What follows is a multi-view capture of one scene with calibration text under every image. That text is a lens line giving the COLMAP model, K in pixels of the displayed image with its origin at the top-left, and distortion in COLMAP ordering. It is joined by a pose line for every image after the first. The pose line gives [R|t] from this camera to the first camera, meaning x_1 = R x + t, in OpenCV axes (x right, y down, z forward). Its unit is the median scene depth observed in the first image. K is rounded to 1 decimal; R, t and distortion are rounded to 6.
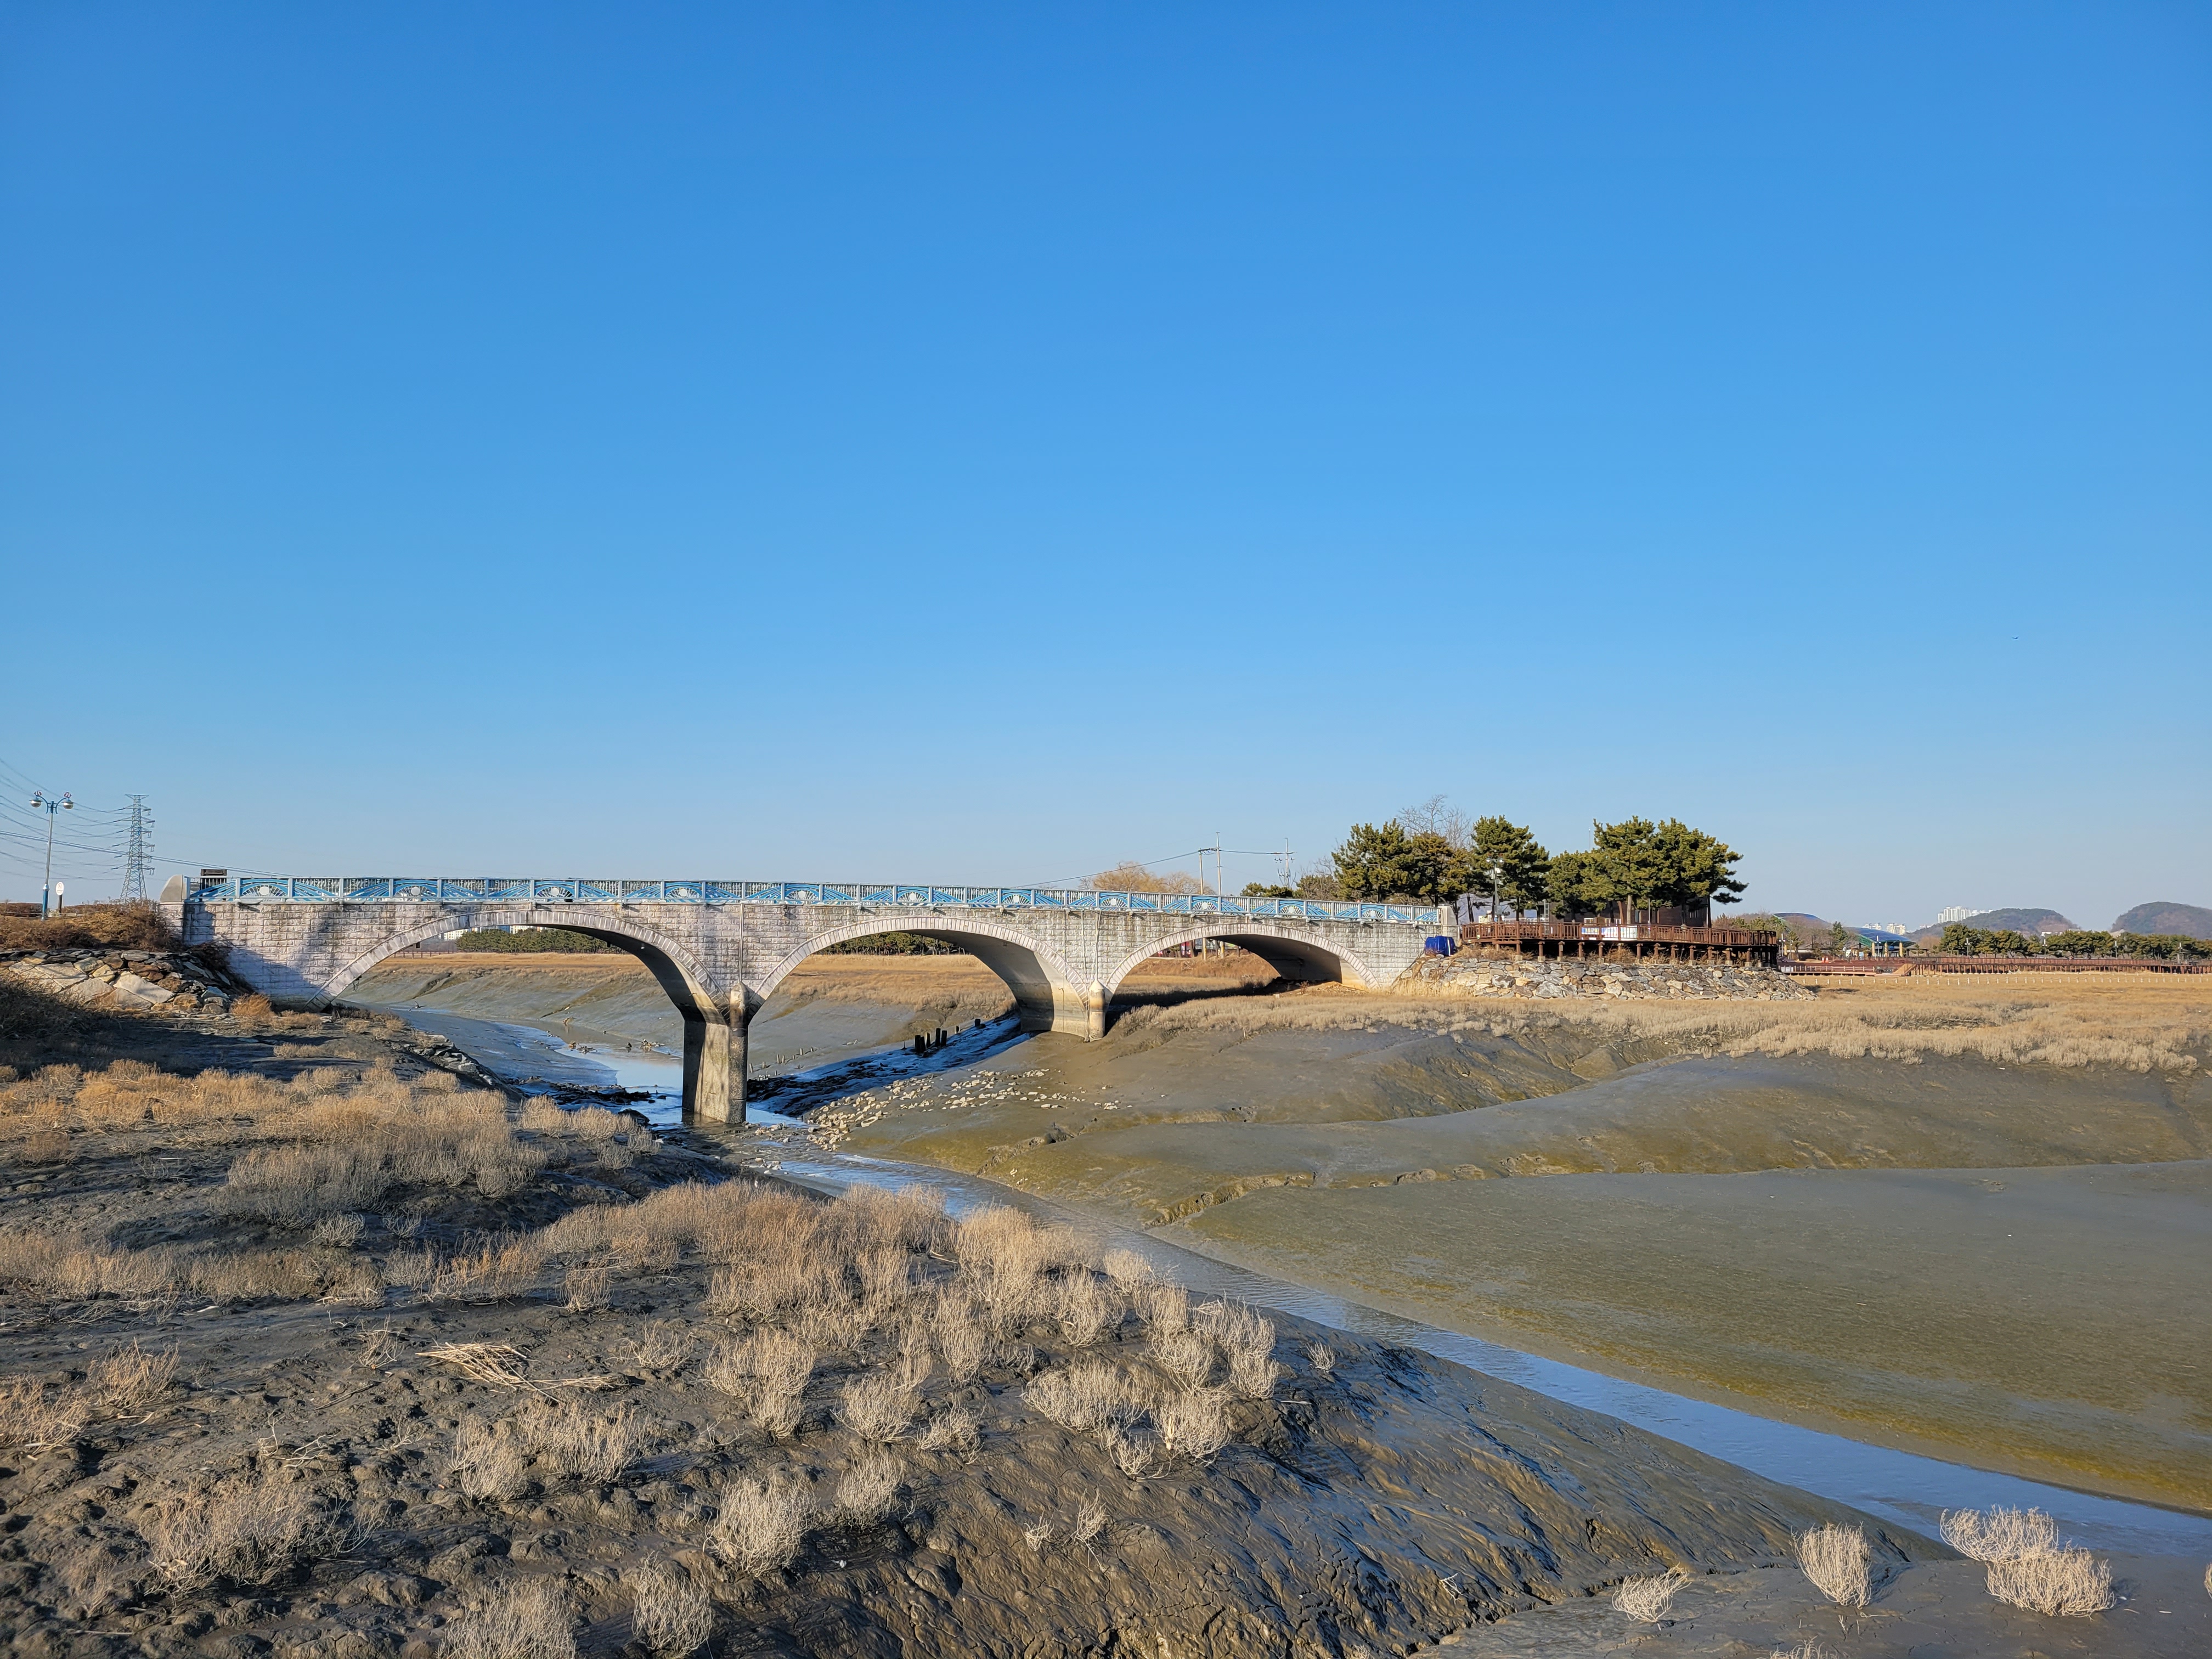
lens RADIAL K [[1632.1, 0, 1097.0], [0, 1632.1, 829.6], [0, 0, 1]] dist [0.064231, -0.041803]
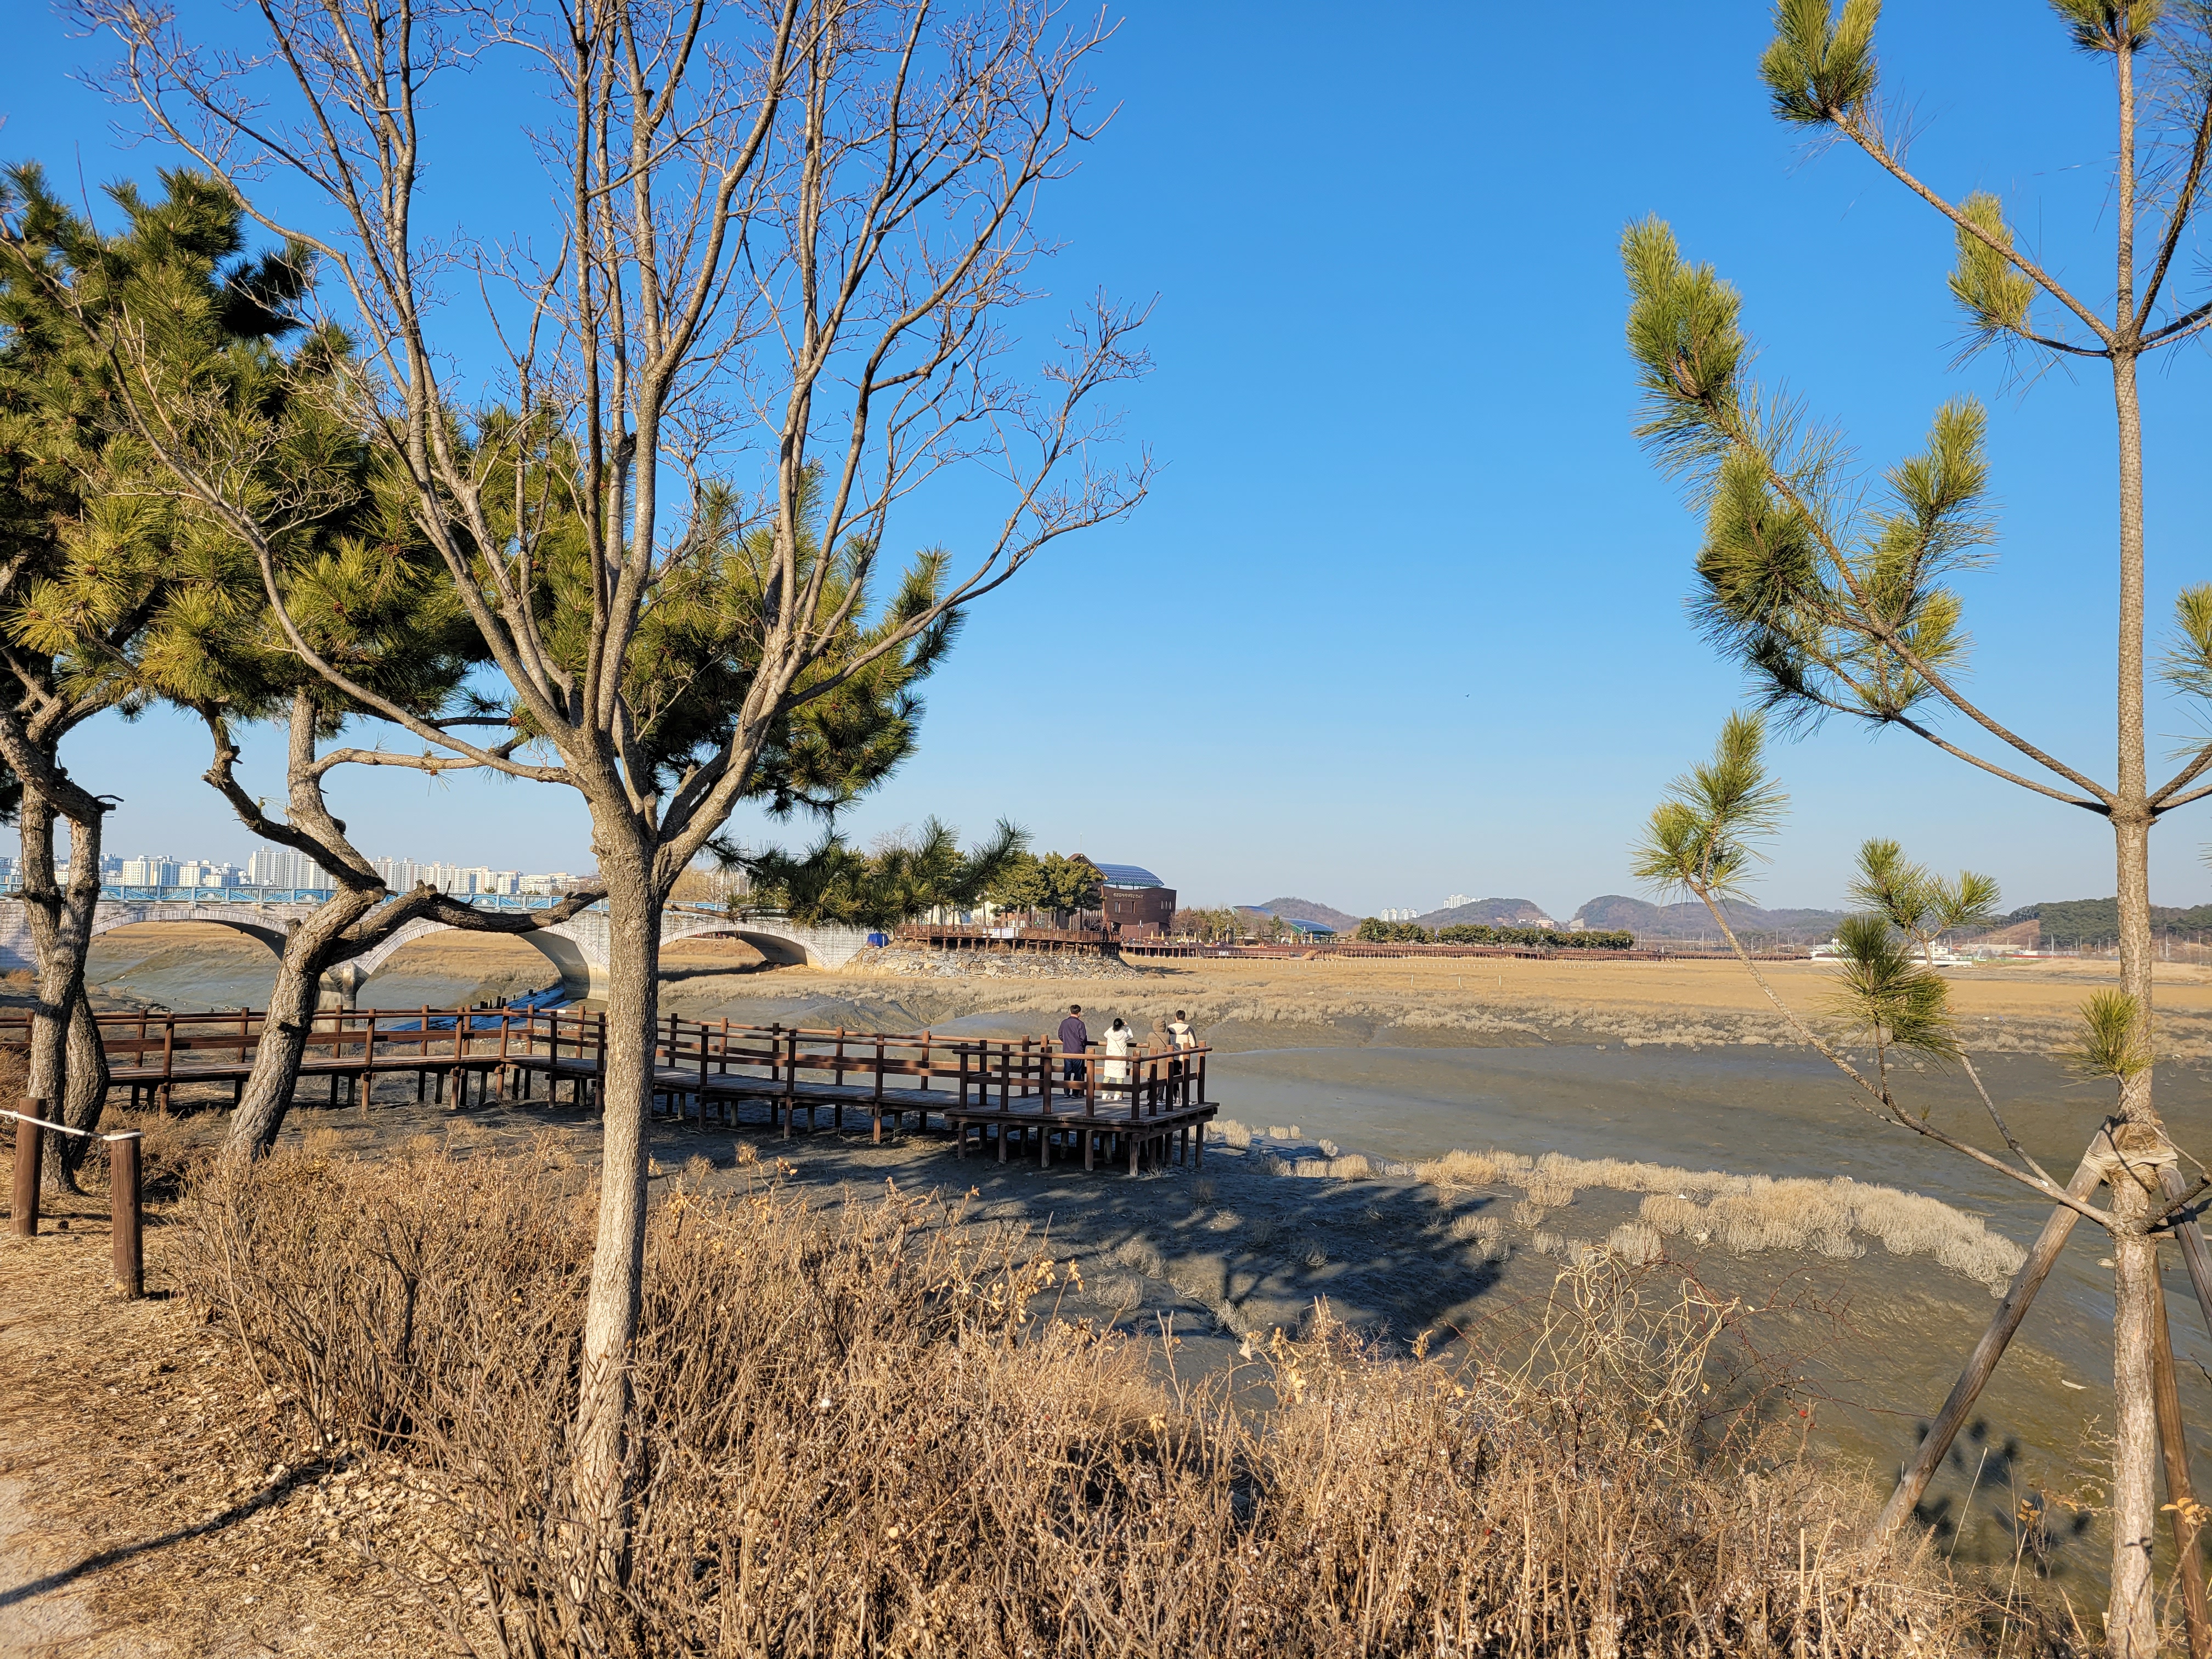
lens RADIAL K [[1632.1, 0, 1097.3], [0, 1632.1, 833.8], [0, 0, 1]] dist [0.064231, -0.041803]
pose [[0.966886, 0.032605, 0.253117, 0.030881], [-0.037327, 0.999207, 0.013877, -0.048187], [-0.252464, -0.022865, 0.967336, -0.422786]]
